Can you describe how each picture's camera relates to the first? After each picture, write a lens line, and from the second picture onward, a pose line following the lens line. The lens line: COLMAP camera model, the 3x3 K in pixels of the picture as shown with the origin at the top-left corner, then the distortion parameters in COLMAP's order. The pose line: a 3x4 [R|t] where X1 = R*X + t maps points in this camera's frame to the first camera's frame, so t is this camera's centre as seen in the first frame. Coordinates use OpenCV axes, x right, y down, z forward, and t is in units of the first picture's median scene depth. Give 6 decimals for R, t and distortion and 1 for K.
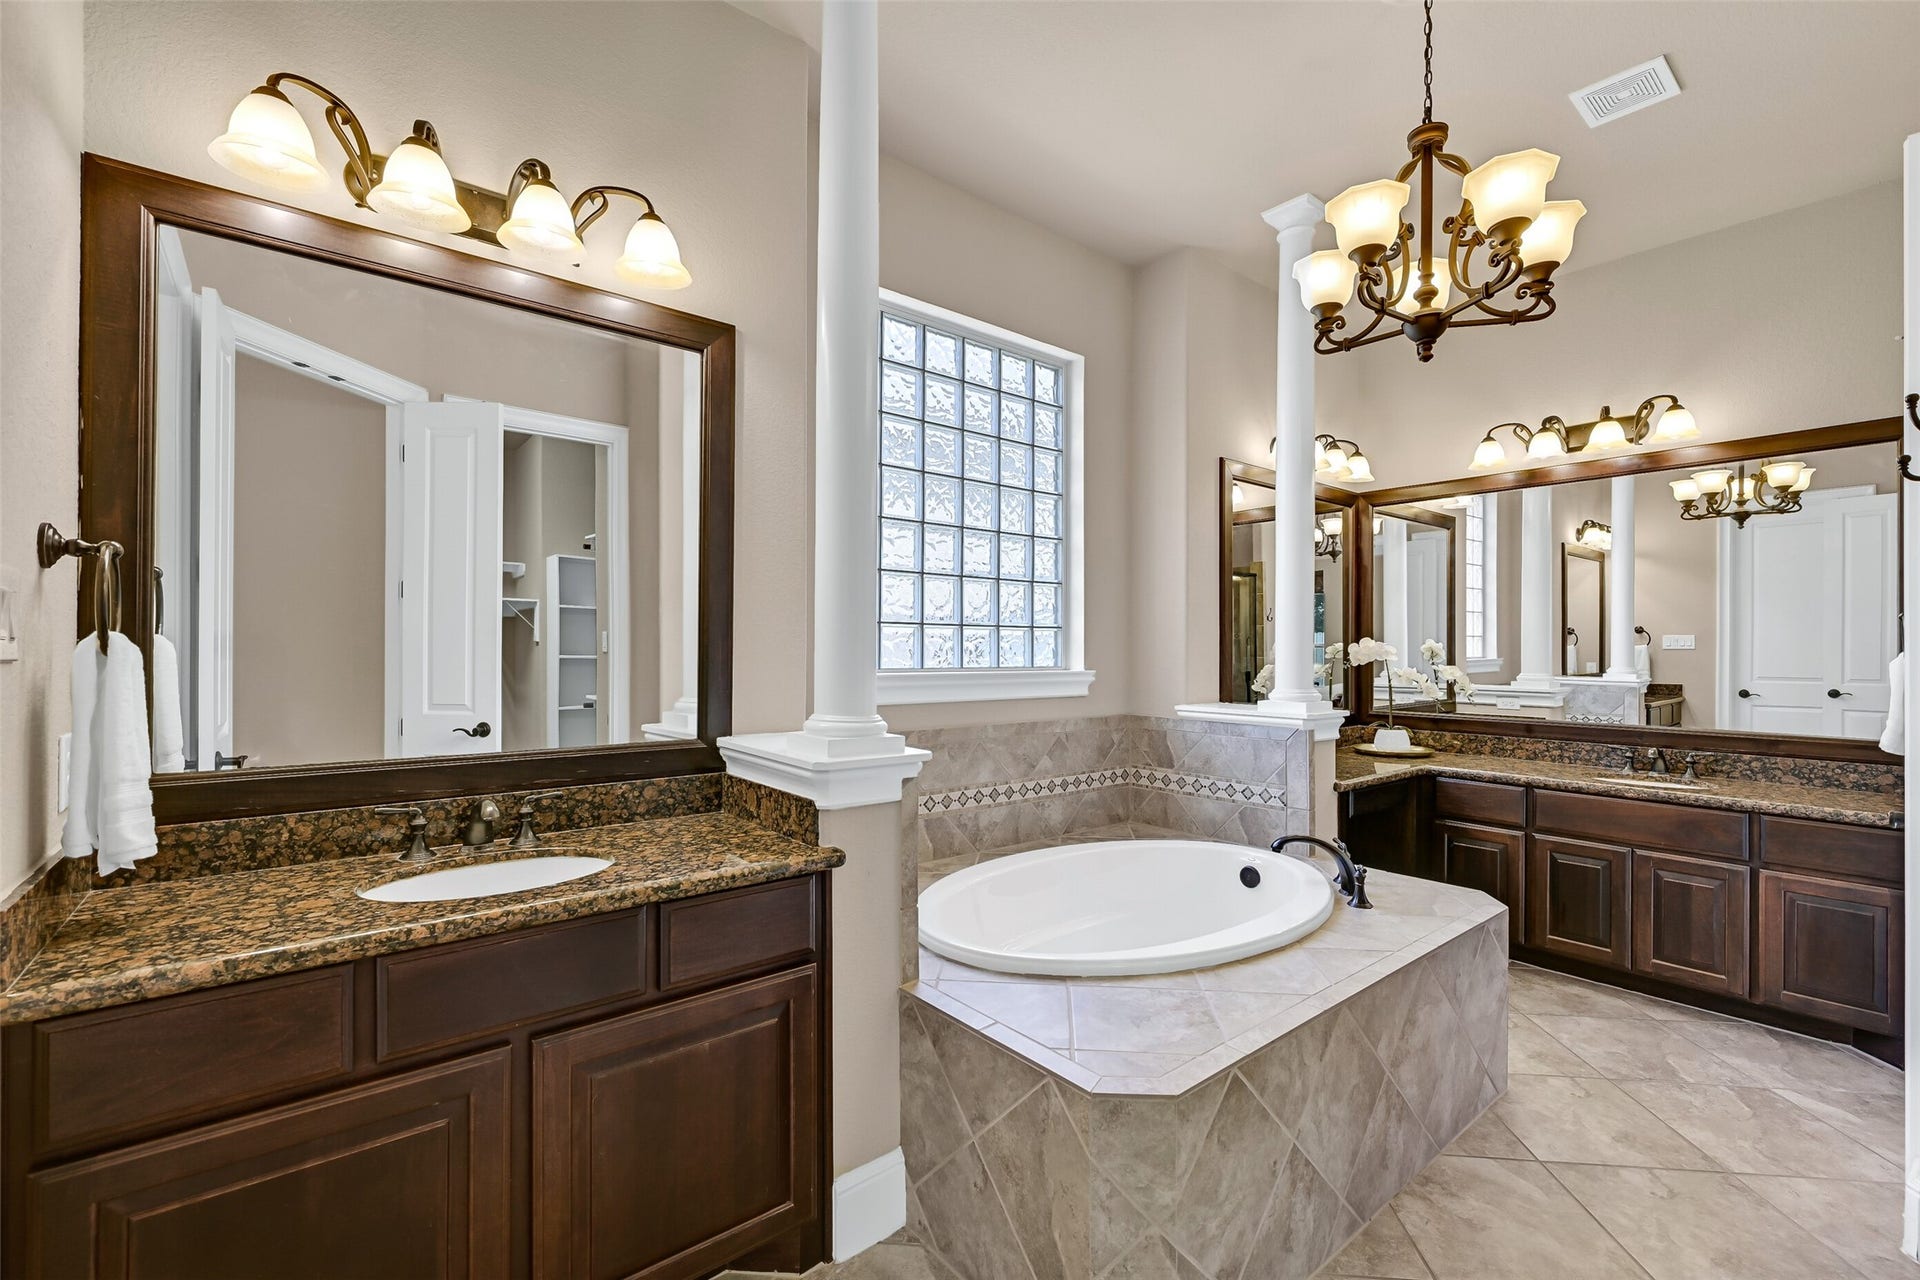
lens RADIAL K [[833.8, 0, 965.8], [0, 833.8, 644.4], [0, 0, 1]] dist [0.000704, 0.000501]
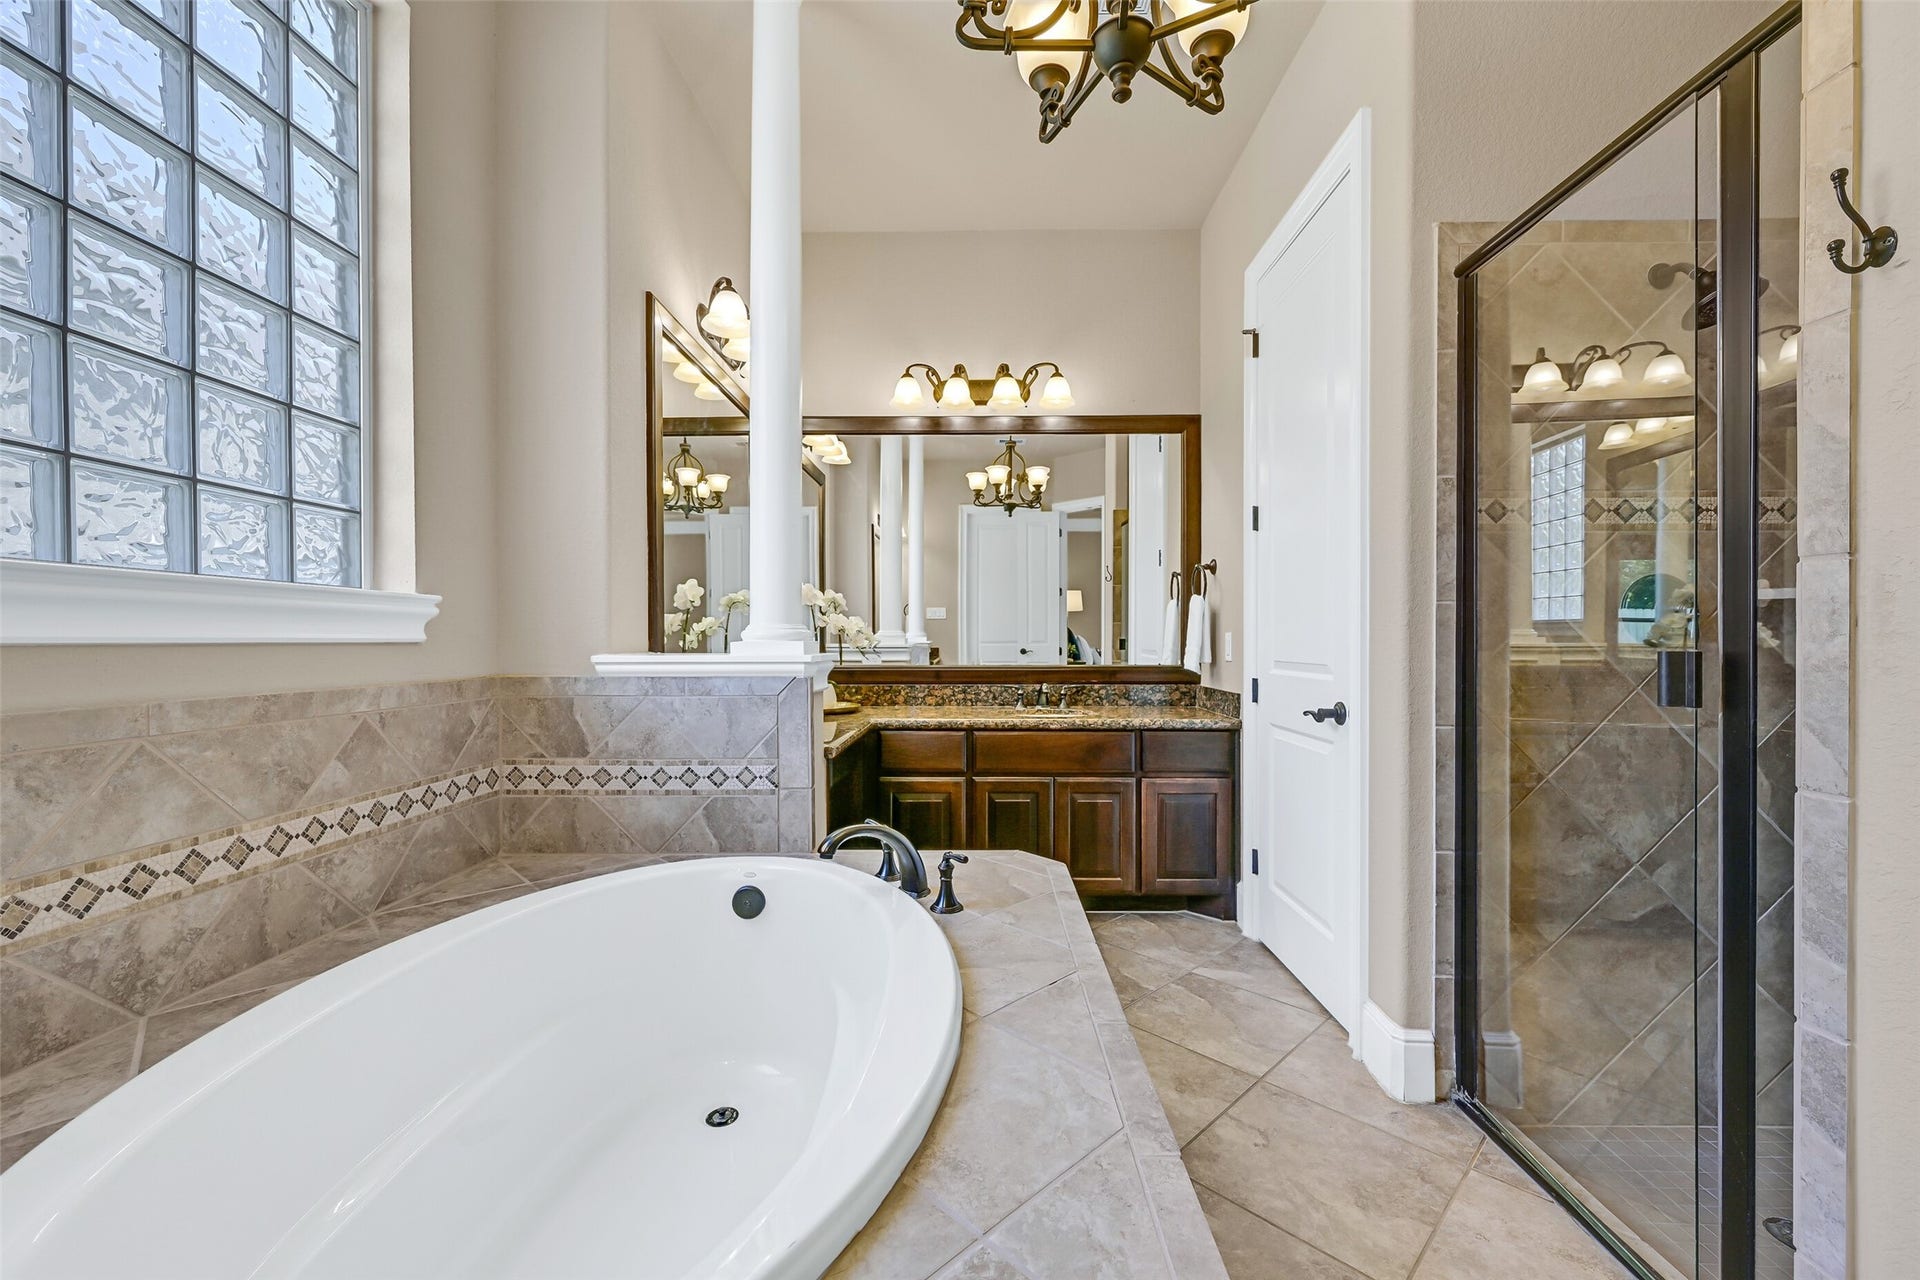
lens RADIAL K [[761.0, 0, 962.6], [0, 761.0, 649.2], [0, 0, 1]] dist [-0.002030, 0.000531]
pose [[0.642350, -0.013118, 0.766299, -0.008302], [0.001149, 0.999869, 0.016153, 0.062383], [-0.766410, -0.009496, 0.642281, 0.439192]]
